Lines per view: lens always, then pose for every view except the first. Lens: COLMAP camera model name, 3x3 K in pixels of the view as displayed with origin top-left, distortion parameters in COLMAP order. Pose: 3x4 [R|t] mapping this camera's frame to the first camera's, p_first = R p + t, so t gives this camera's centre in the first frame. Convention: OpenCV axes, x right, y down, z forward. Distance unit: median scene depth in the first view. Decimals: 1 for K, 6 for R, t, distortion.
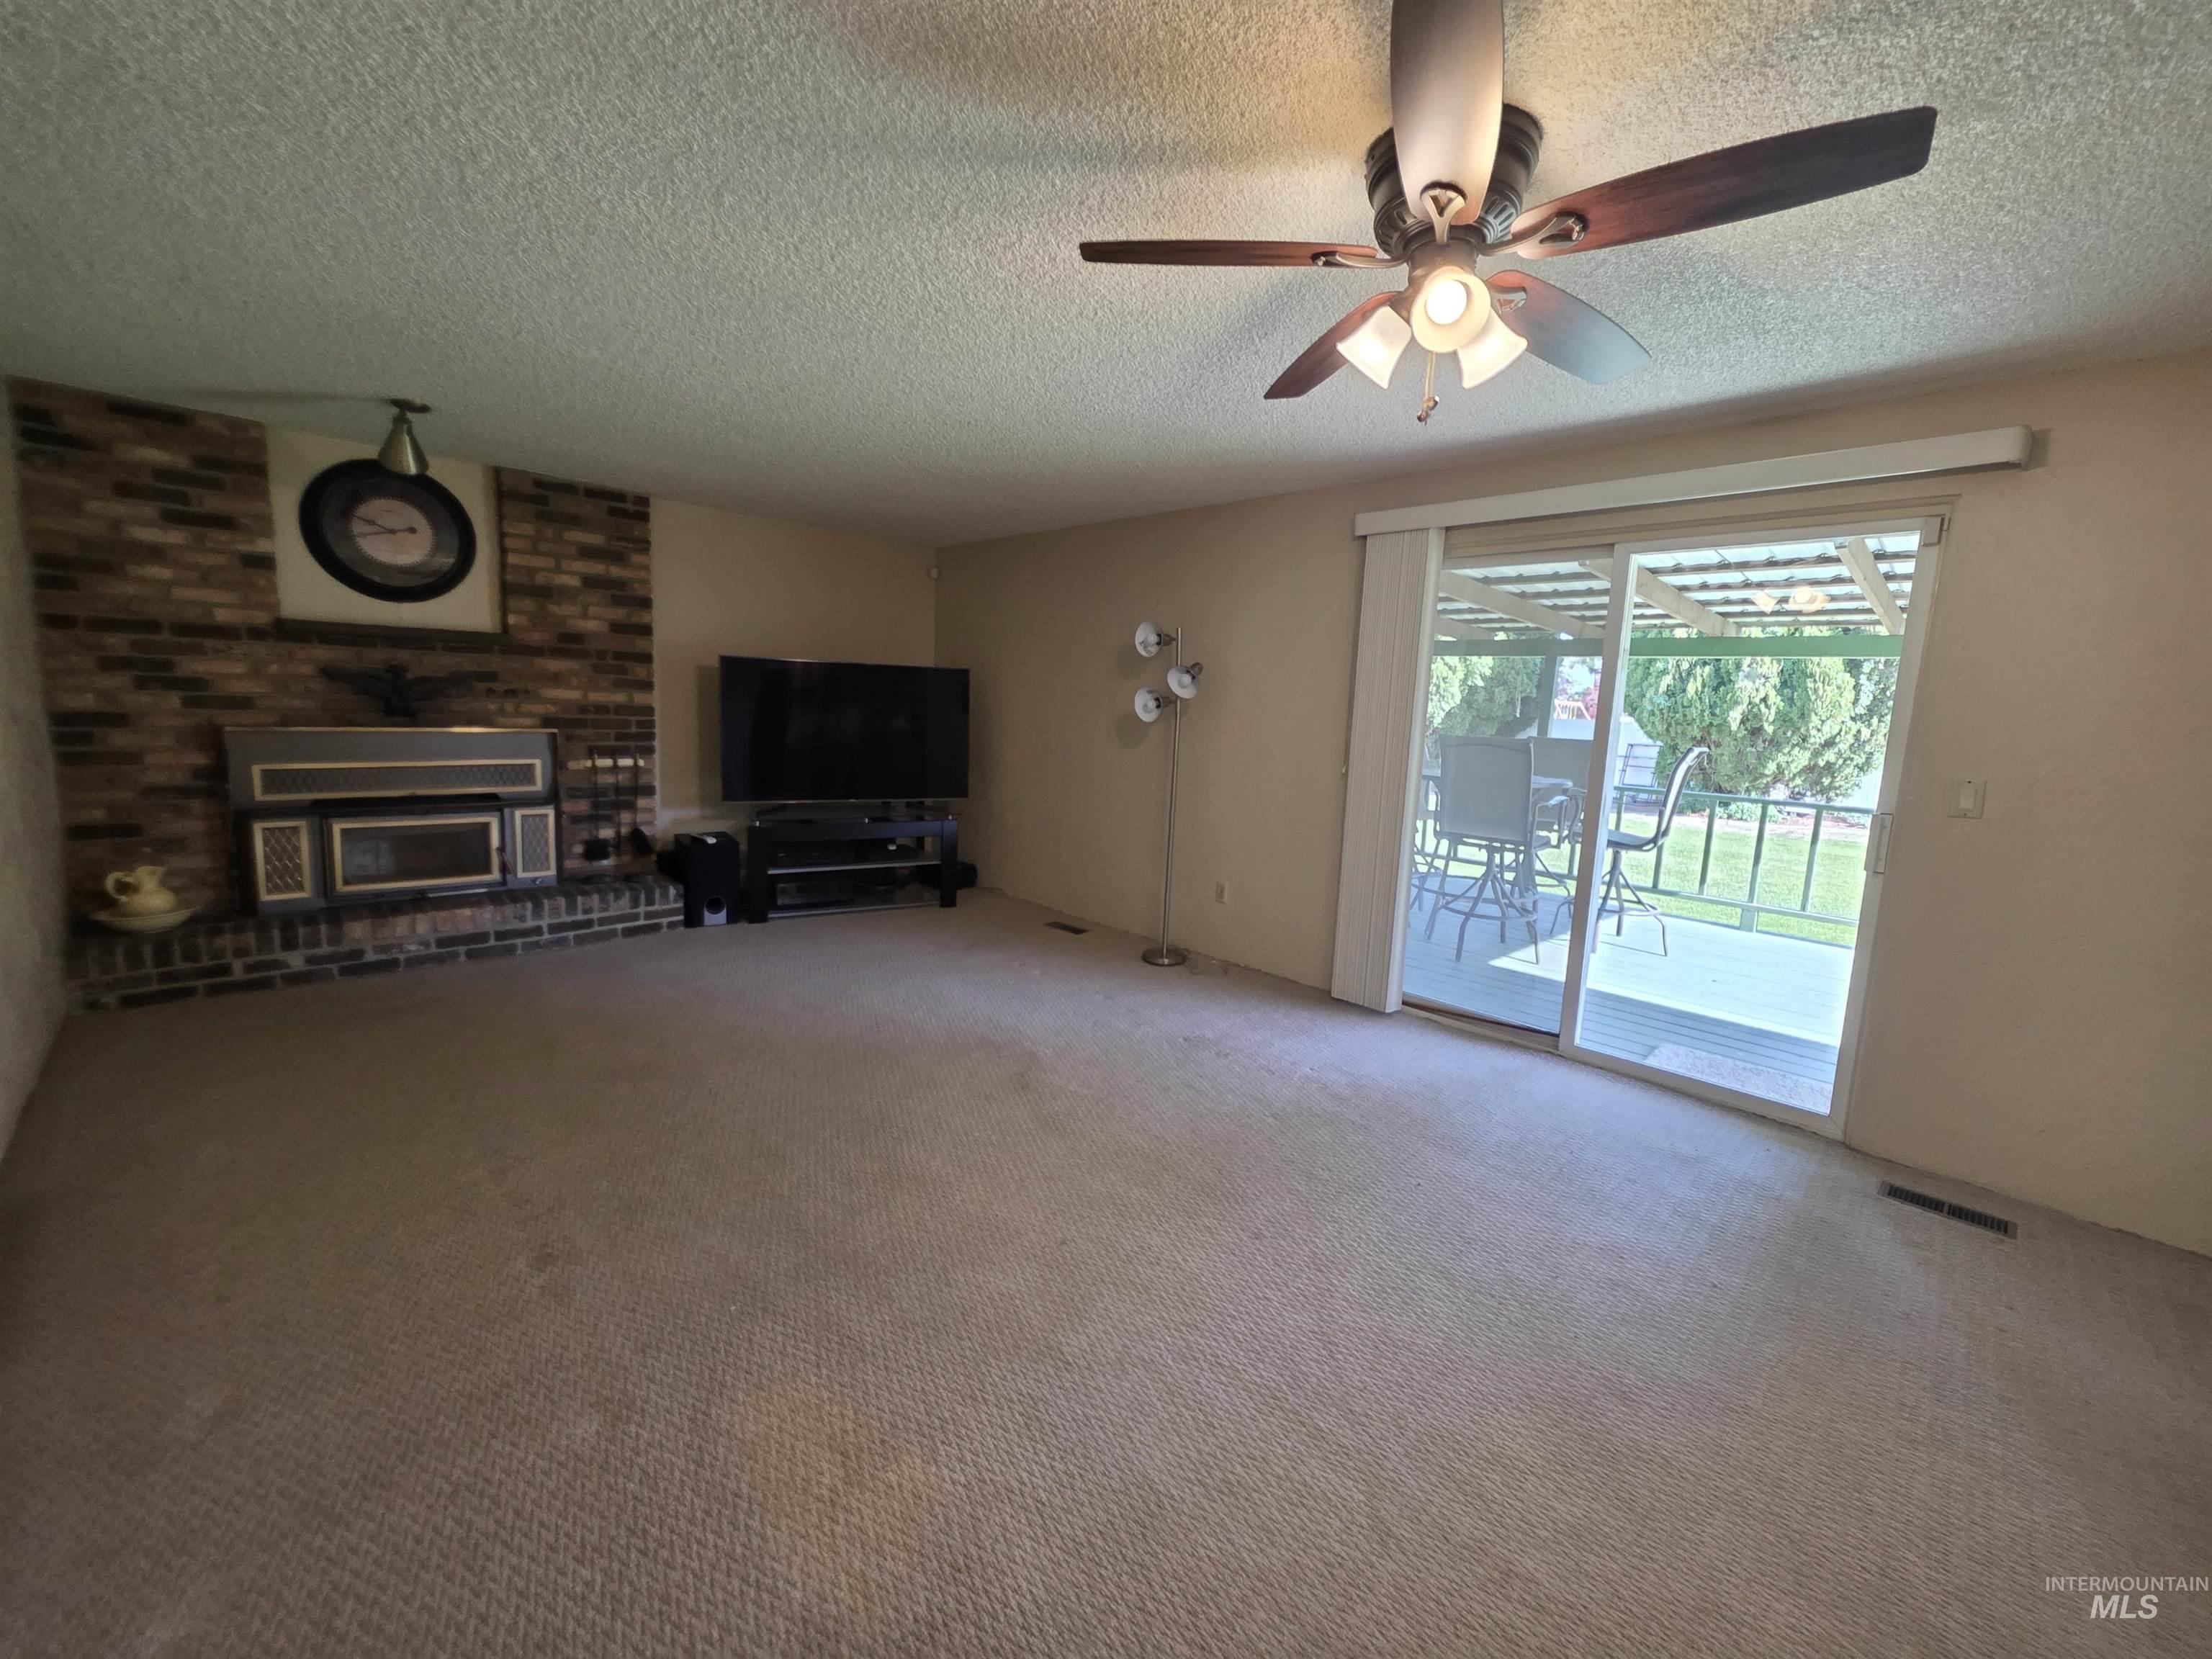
lens RADIAL K [[880.5, 0, 1117.4], [0, 880.5, 821.7], [0, 0, 1]] dist [0.002193, 0.000307]
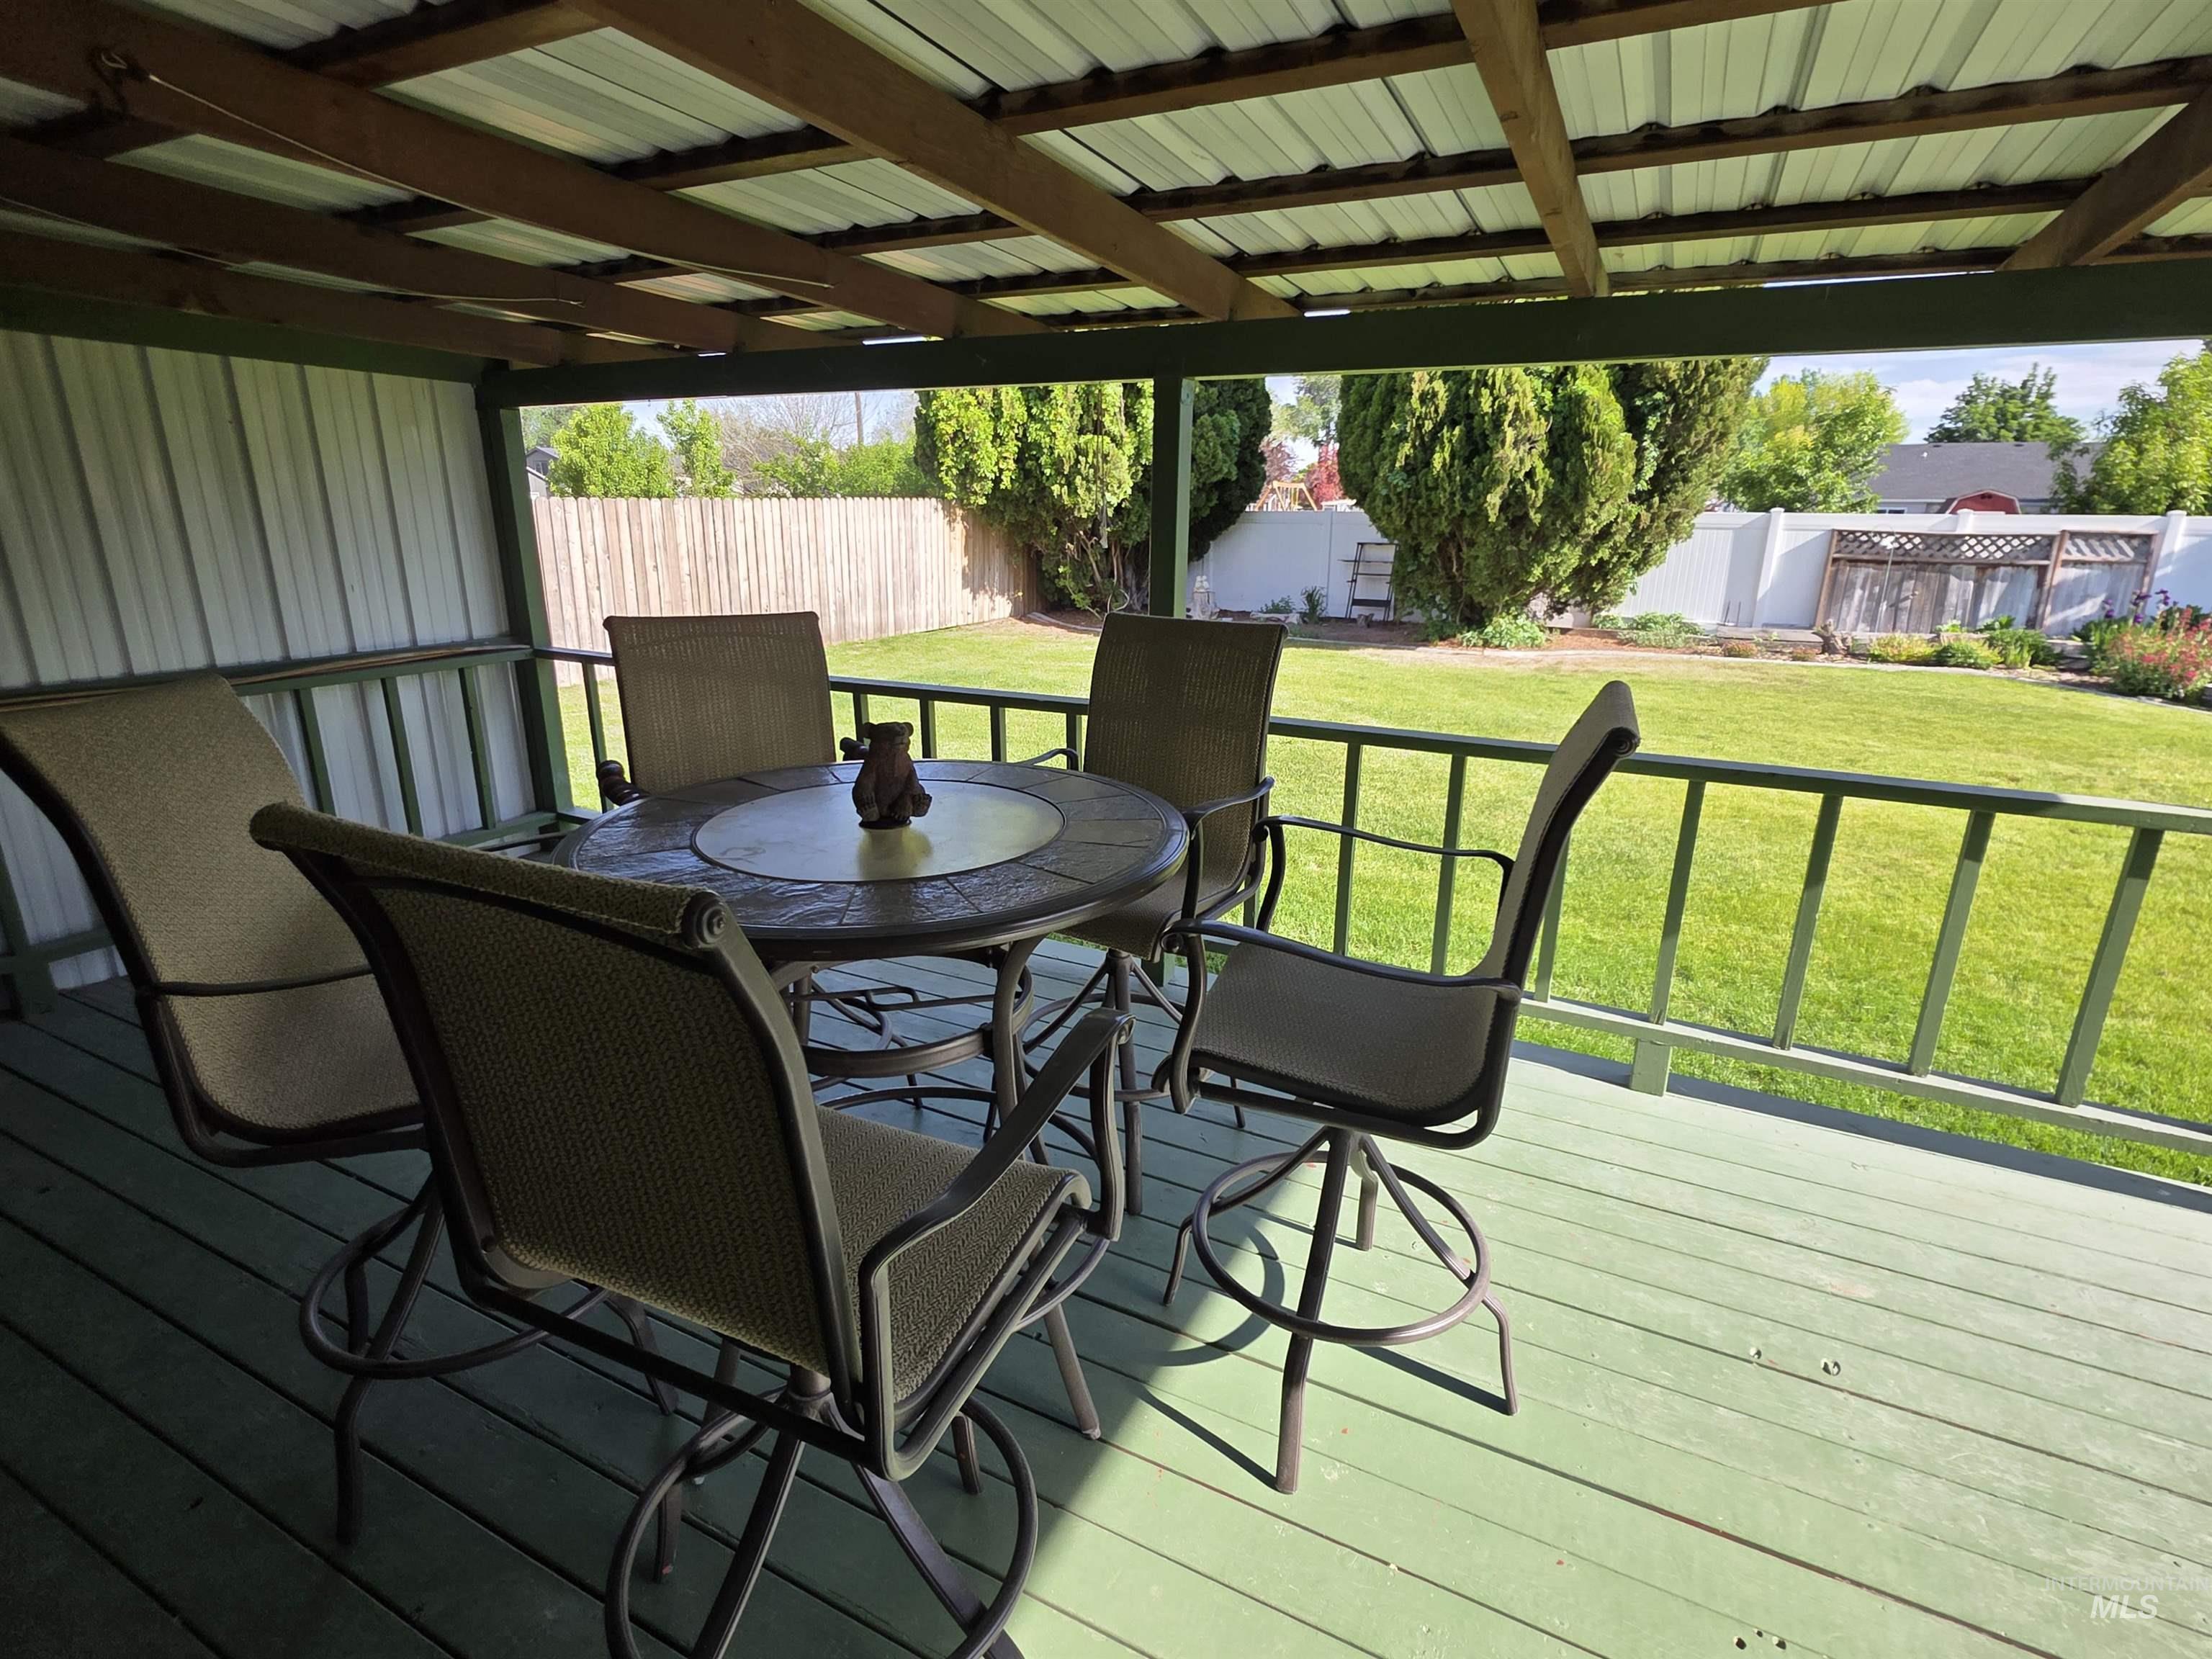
lens RADIAL K [[1053.3, 0, 1121.0], [0, 1053.3, 818.3], [0, 0, 1]] dist [-0.004941, 0.000651]
pose [[0.950700, -0.124451, 0.284044, 0.232339], [0.076674, 0.981835, 0.173552, -0.060228], [-0.300483, -0.143217, 0.942973, 0.404280]]
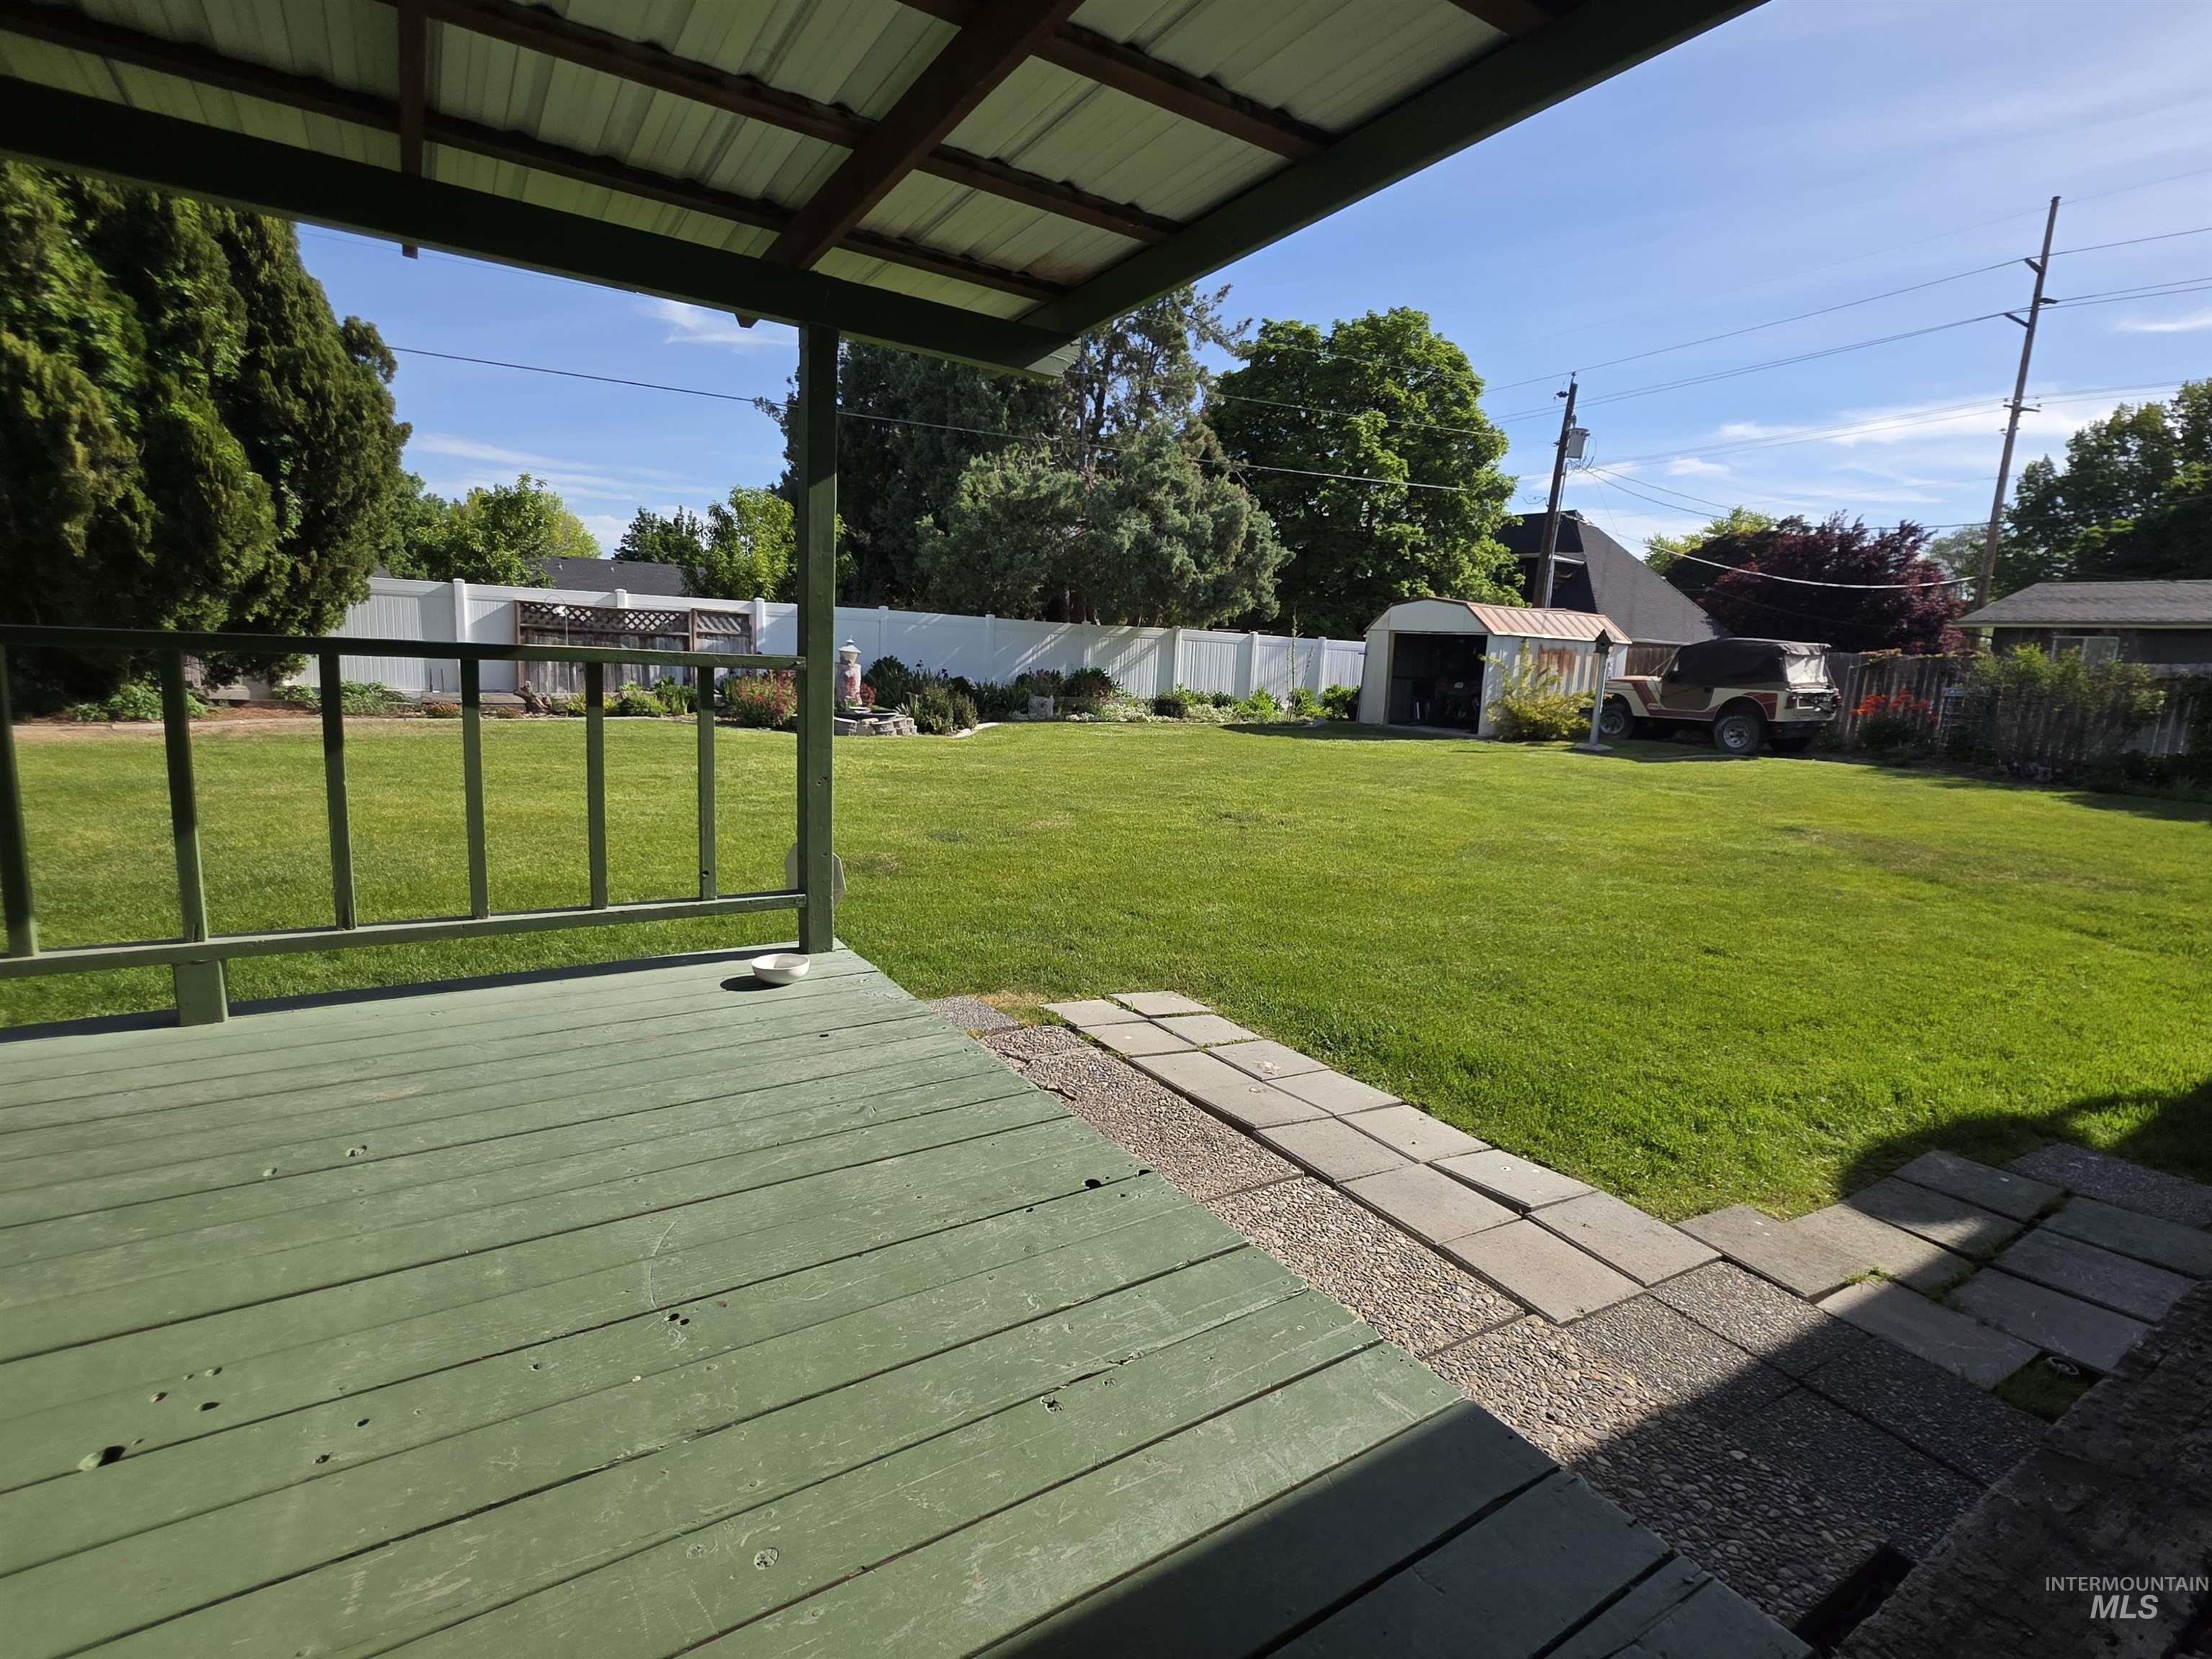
lens RADIAL K [[1053.3, 0, 1109.6], [0, 1053.3, 823.4], [0, 0, 1]] dist [-0.004941, 0.000651]
pose [[0.208200, -0.192210, 0.959014, 0.256269], [0.094156, 0.979885, 0.175952, 0.005951], [-0.973544, 0.053663, 0.222110, 0.350935]]
